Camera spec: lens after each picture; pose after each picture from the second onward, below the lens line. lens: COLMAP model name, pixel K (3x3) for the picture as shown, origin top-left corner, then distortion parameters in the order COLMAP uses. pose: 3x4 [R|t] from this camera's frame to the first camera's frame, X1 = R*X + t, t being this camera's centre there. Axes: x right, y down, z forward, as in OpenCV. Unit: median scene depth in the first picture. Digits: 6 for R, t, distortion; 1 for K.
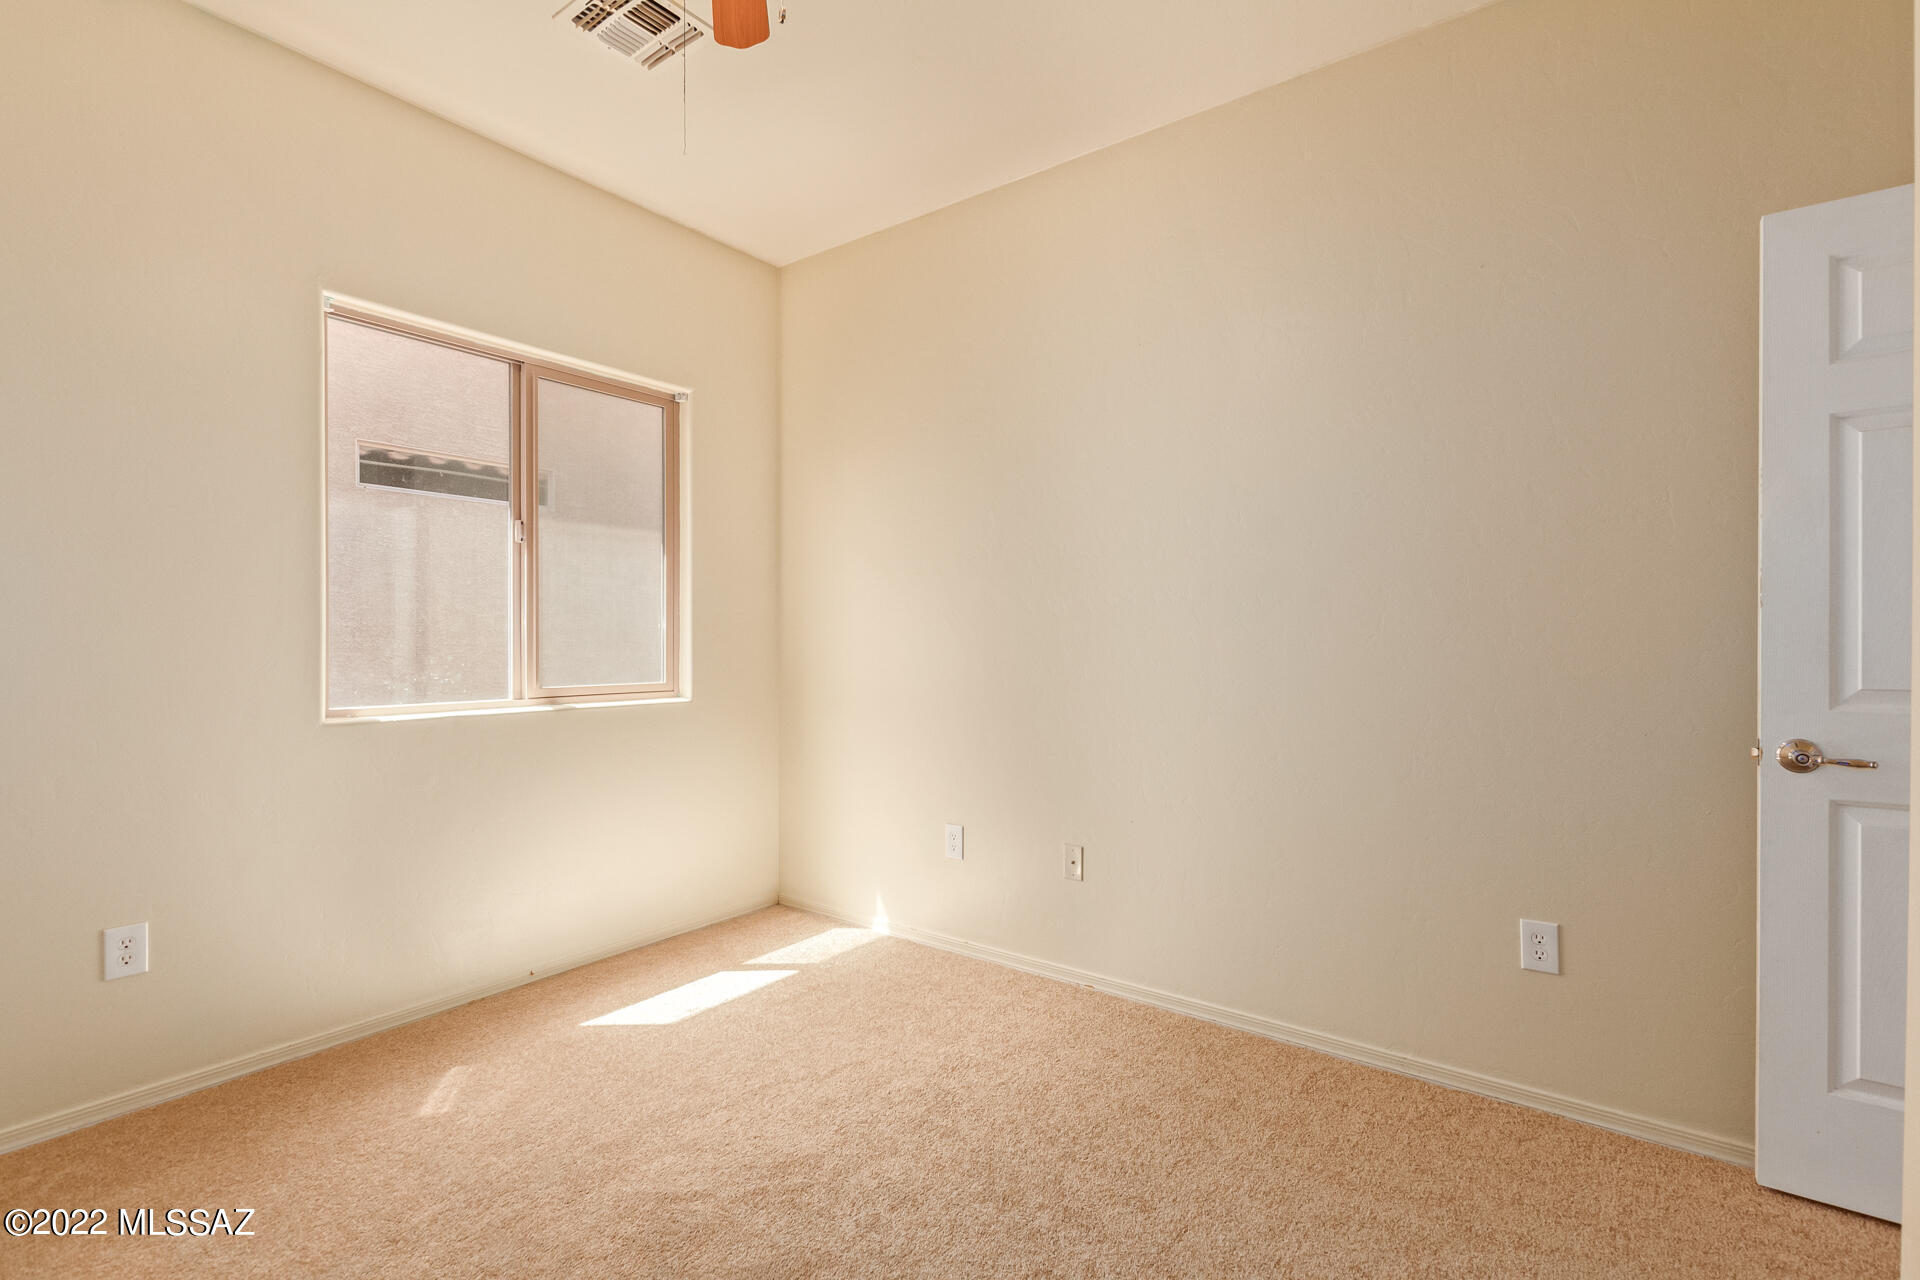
lens RADIAL K [[884.0, 0, 970.3], [0, 884.0, 648.3], [0, 0, 1]] dist [0.004904, -0.001948]
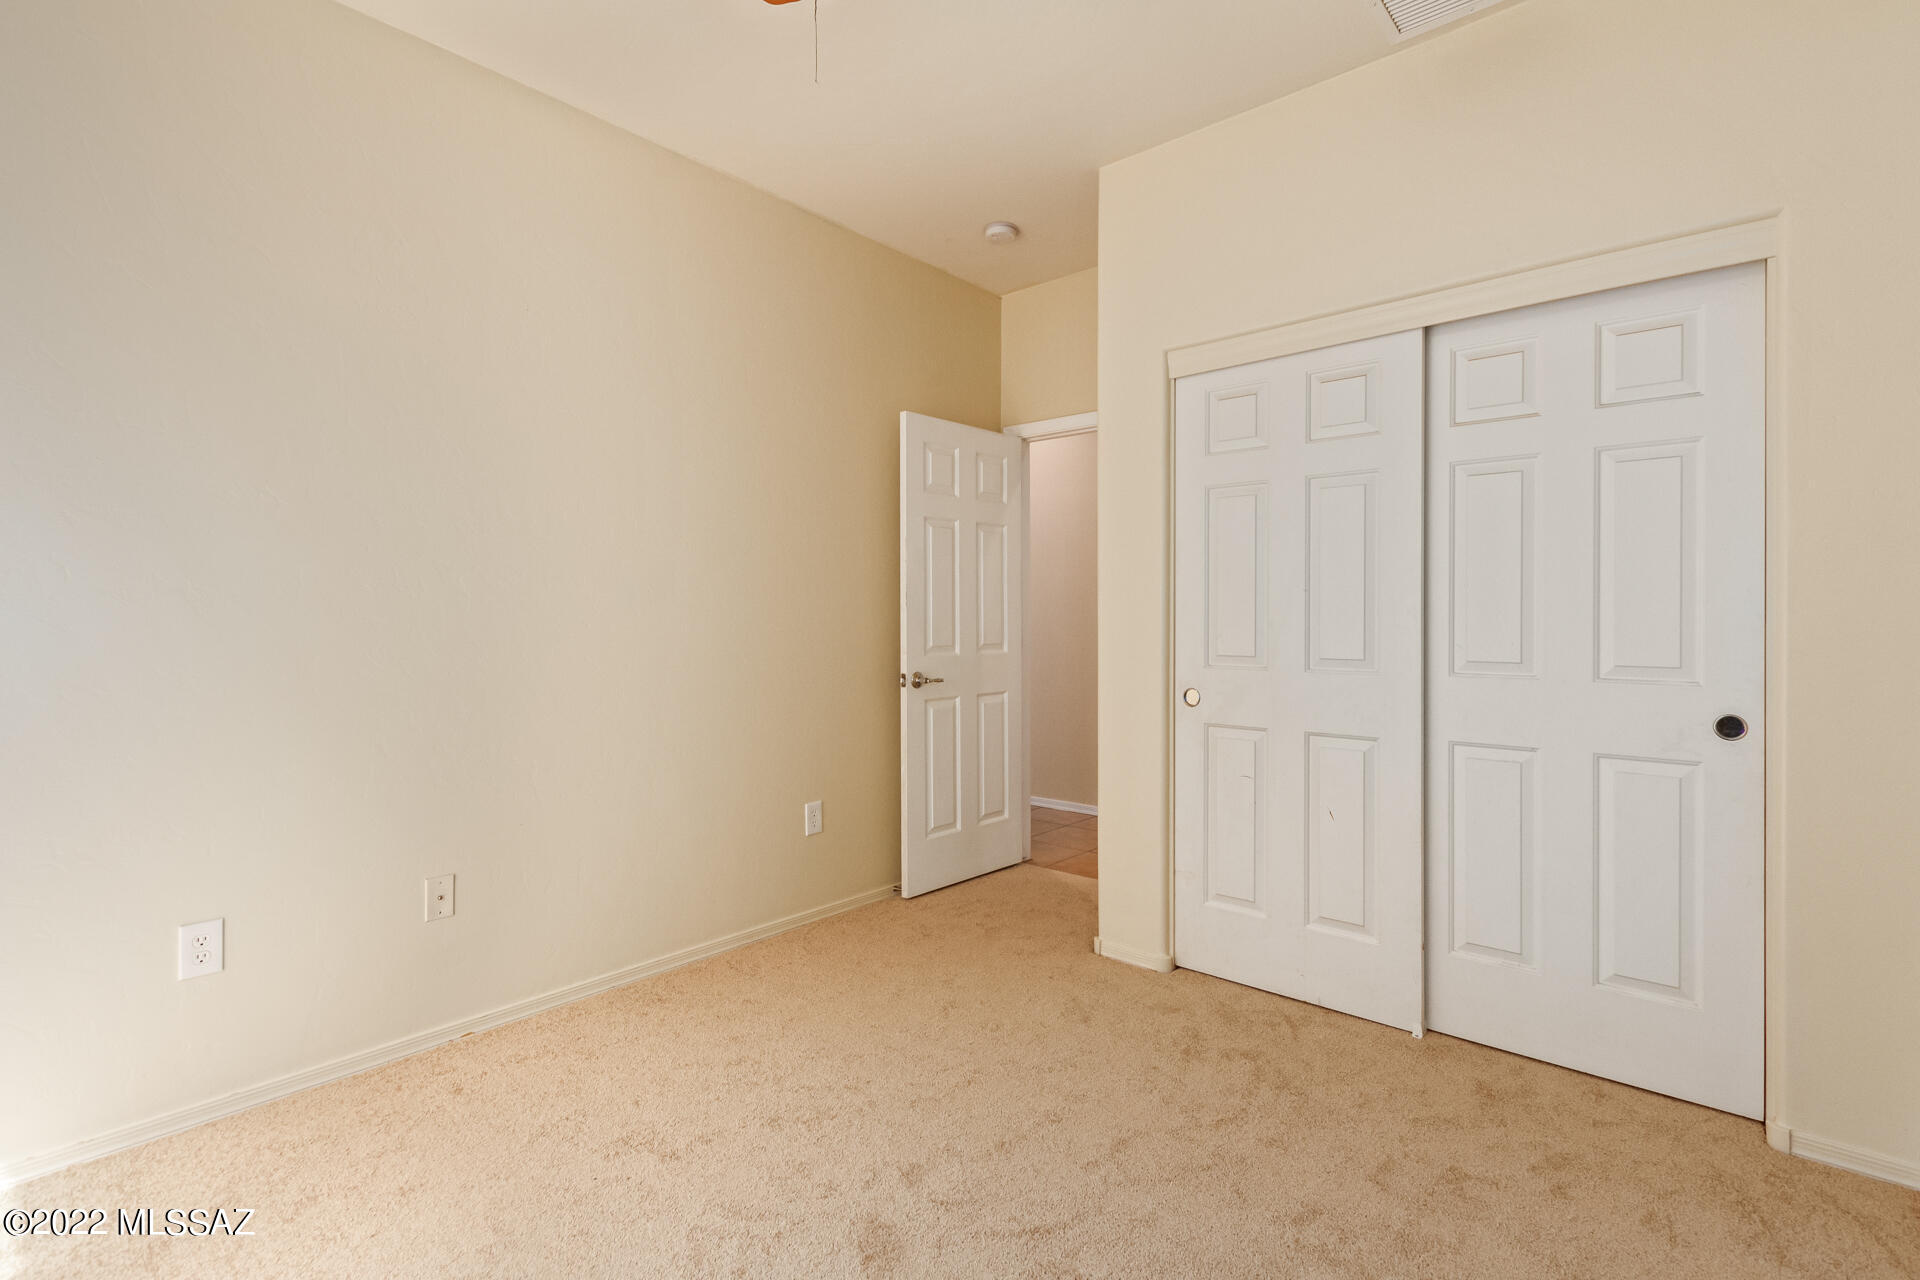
lens RADIAL K [[884.0, 0, 971.5], [0, 884.0, 608.5], [0, 0, 1]] dist [0.004904, -0.001948]
pose [[0.093987, -0.001789, 0.995572, -1.063569], [0.009763, 0.999952, 0.000875, -0.043480], [-0.995526, 0.009638, 0.094000, 0.663877]]
